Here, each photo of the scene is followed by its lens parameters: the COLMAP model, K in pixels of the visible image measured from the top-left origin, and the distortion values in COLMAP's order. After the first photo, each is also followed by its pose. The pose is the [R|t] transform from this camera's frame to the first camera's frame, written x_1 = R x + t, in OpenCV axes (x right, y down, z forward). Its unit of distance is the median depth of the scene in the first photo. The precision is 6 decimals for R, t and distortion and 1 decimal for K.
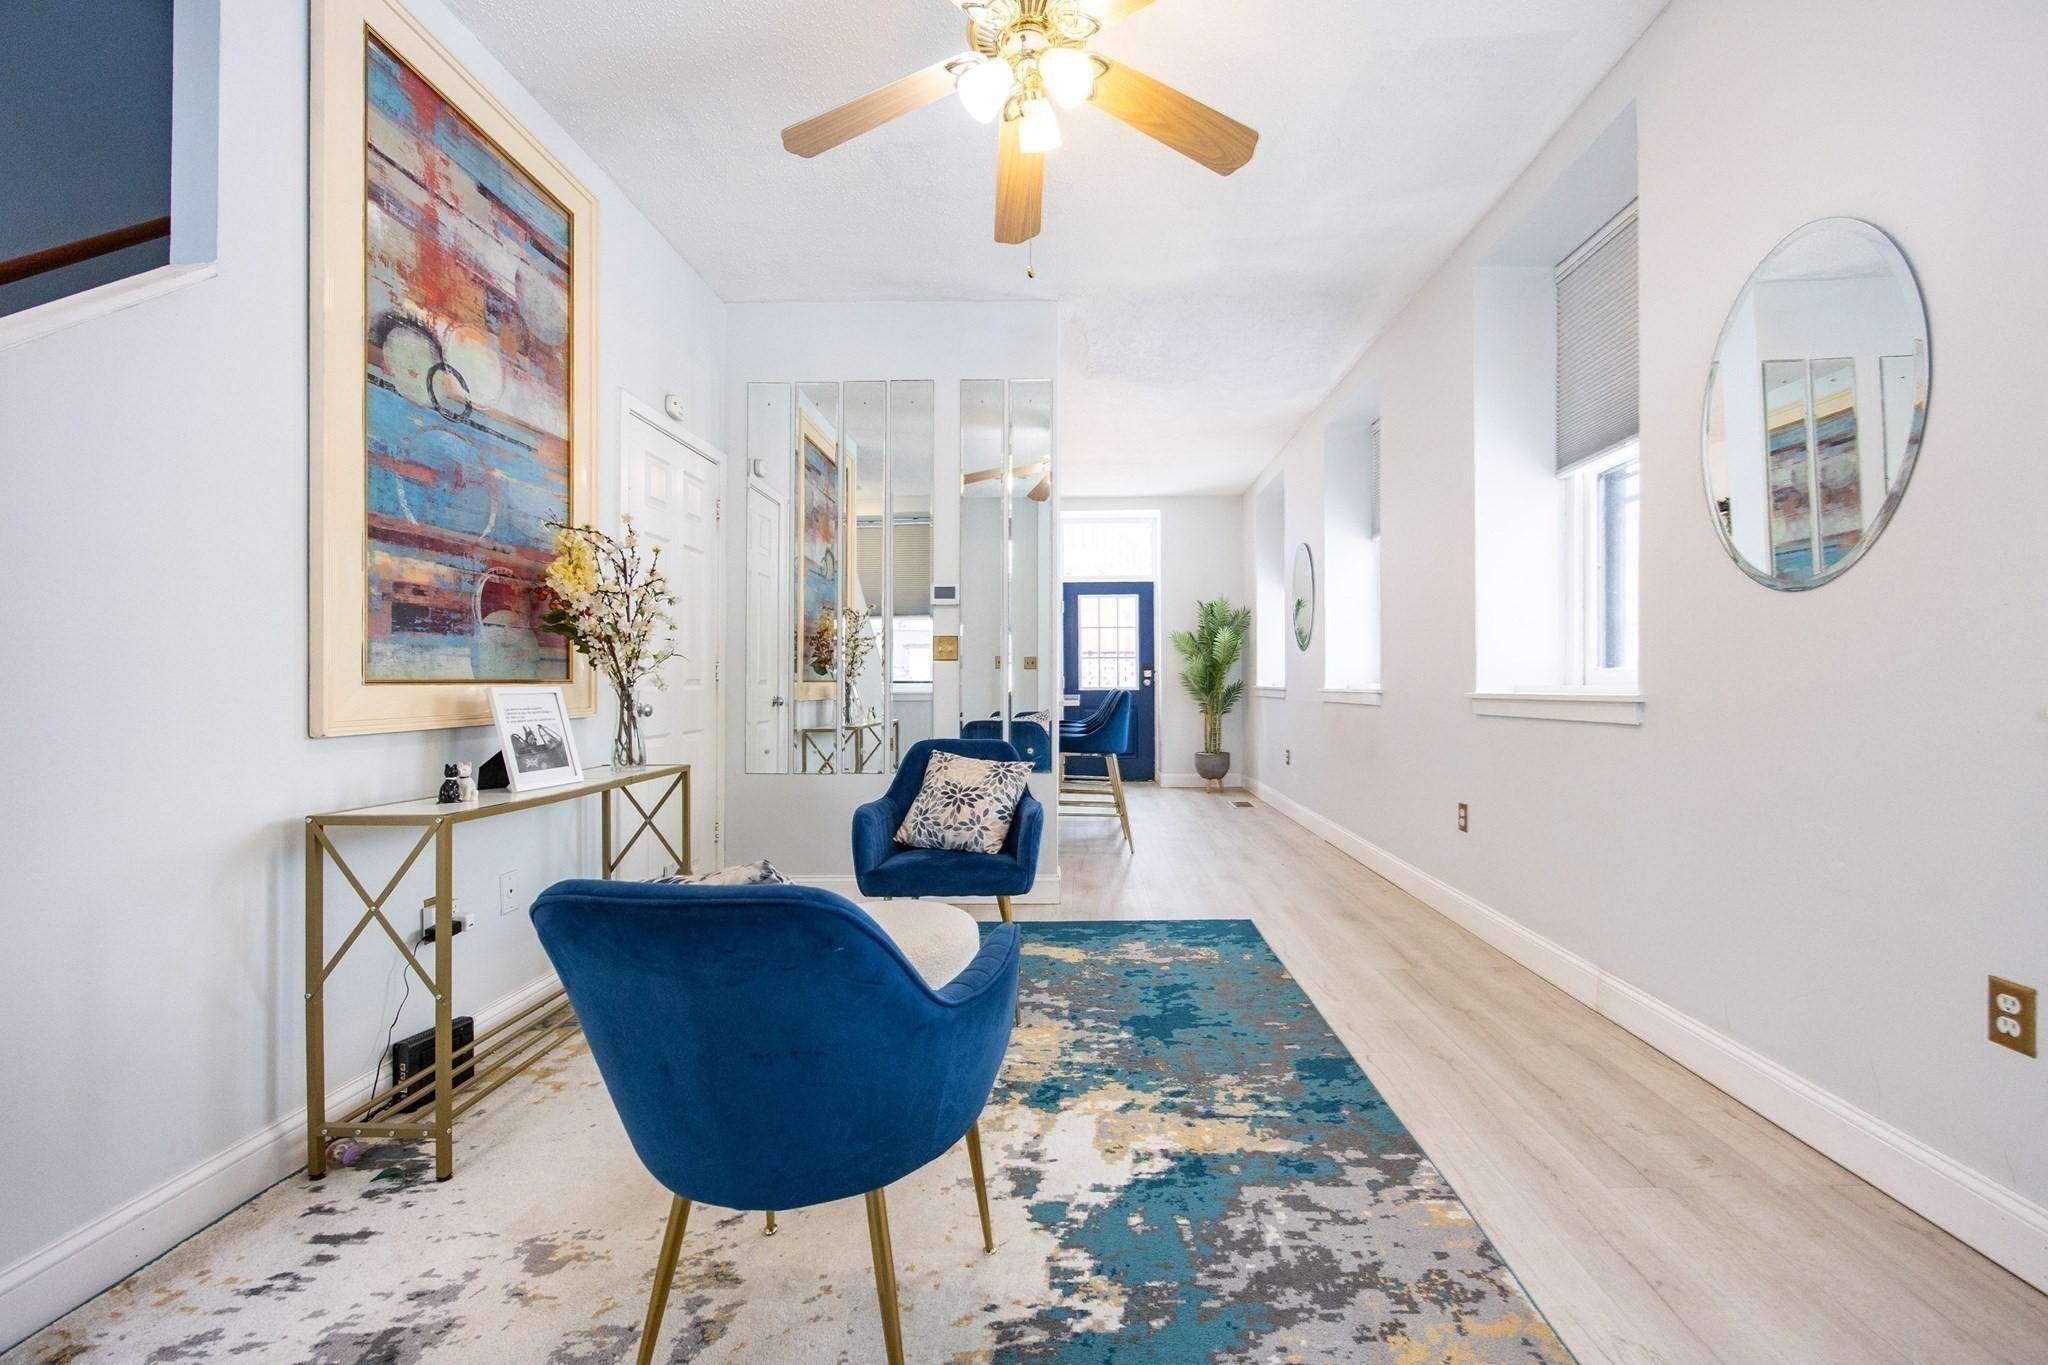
lens RADIAL K [[797.5, 0, 1054.6], [0, 797.5, 685.8], [0, 0, 1]] dist [-0.007114, -0.000156]
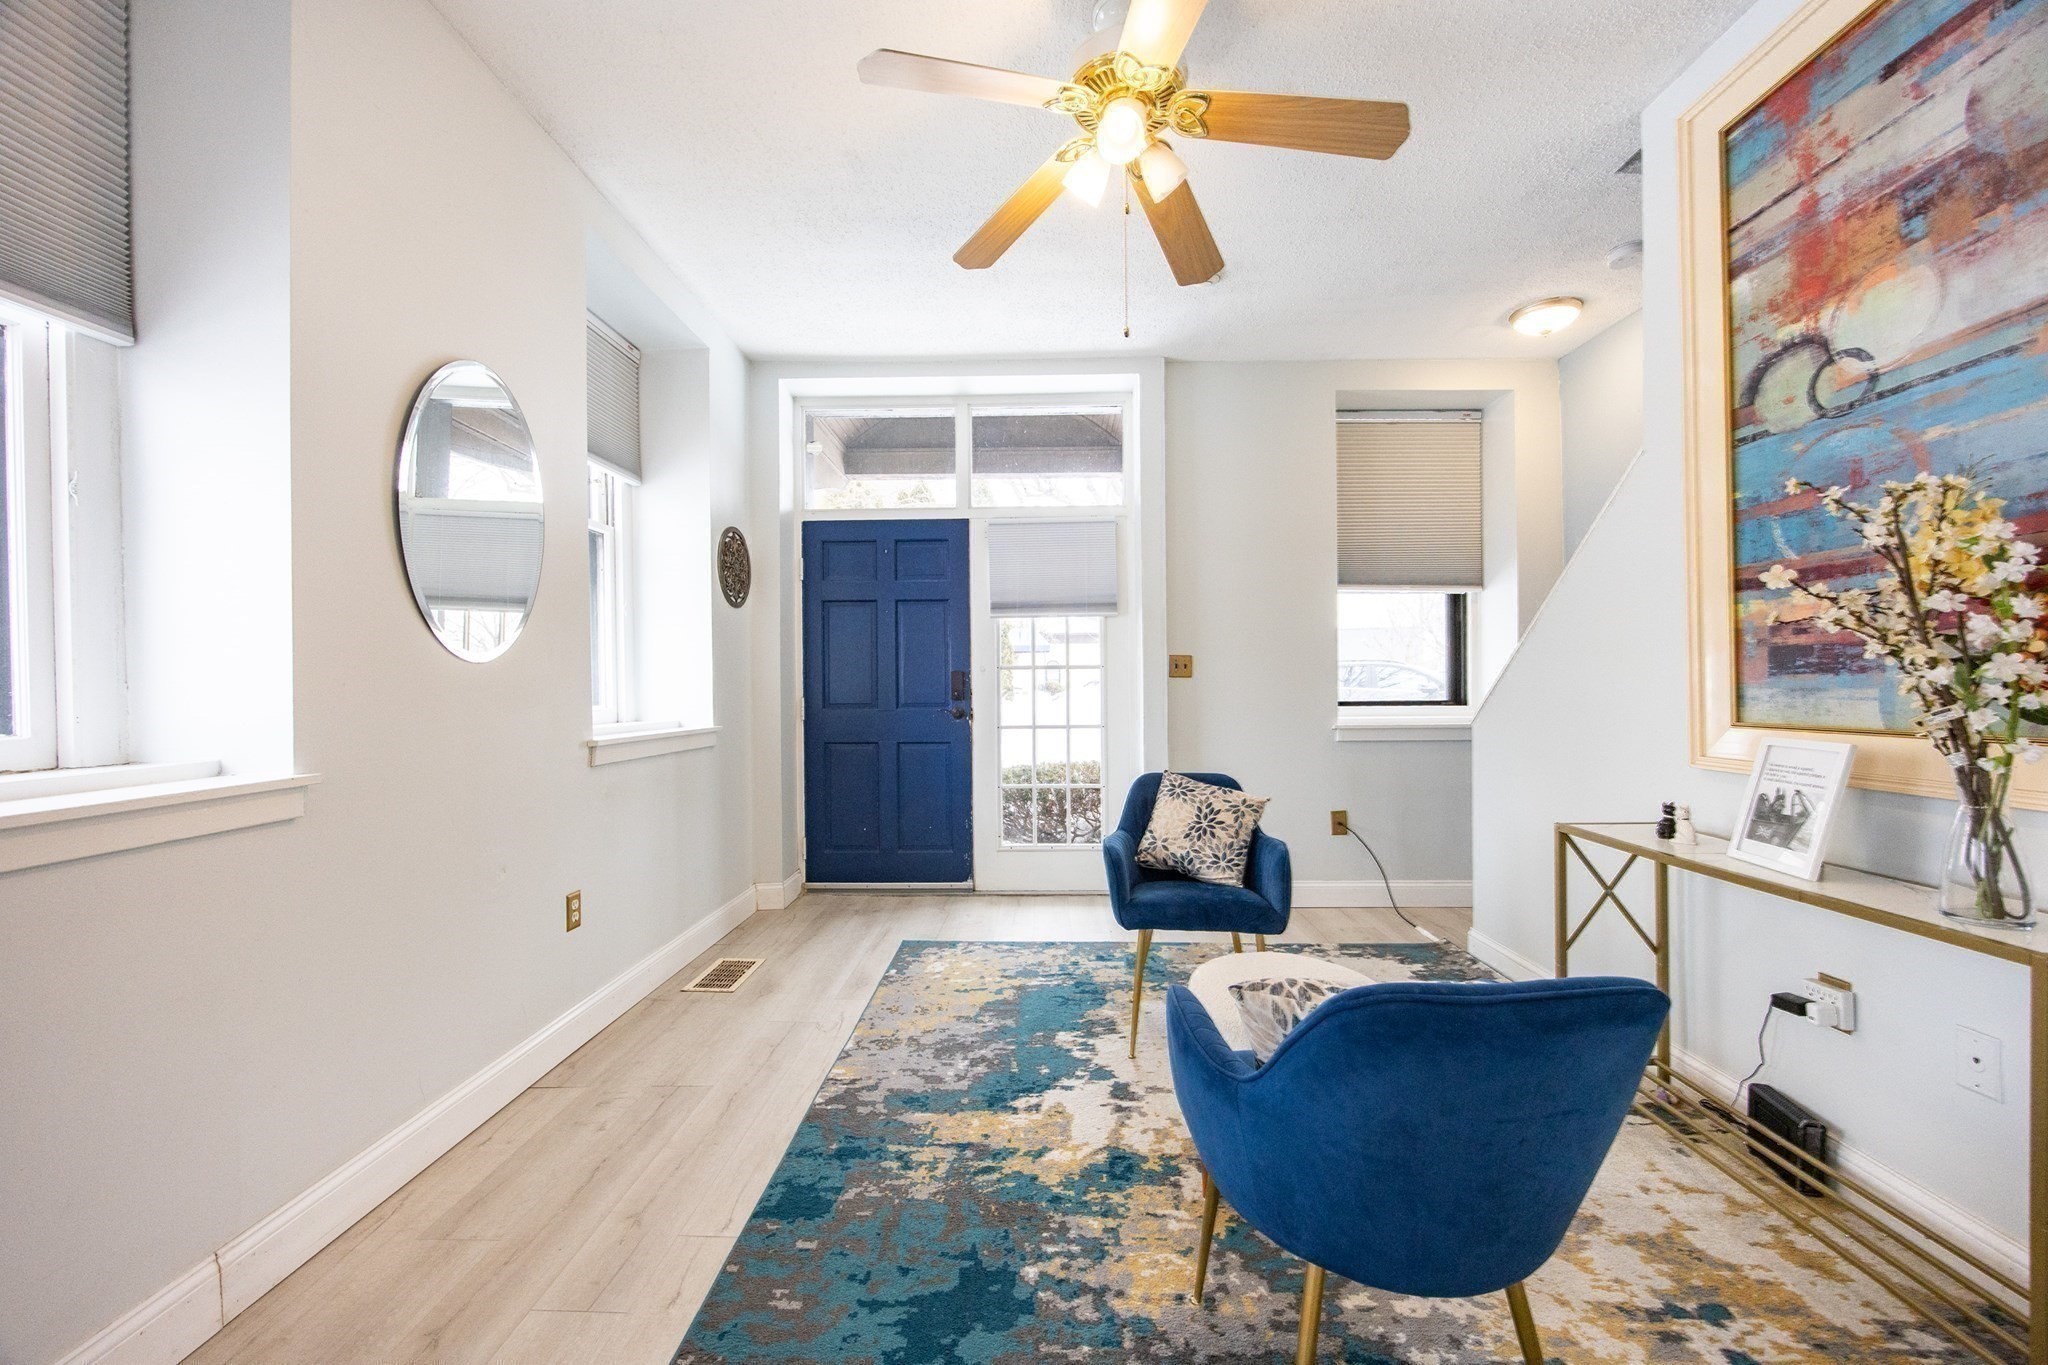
lens RADIAL K [[776.0, 0, 1036.0], [0, 776.0, 685.0], [0, 0, 1]] dist [-0.005549, -0.000567]
pose [[-0.999814, 0.011084, -0.015774, 0.090153], [0.011031, 0.999933, 0.003438, -0.061627], [0.015811, 0.003263, -0.999870, 1.686615]]
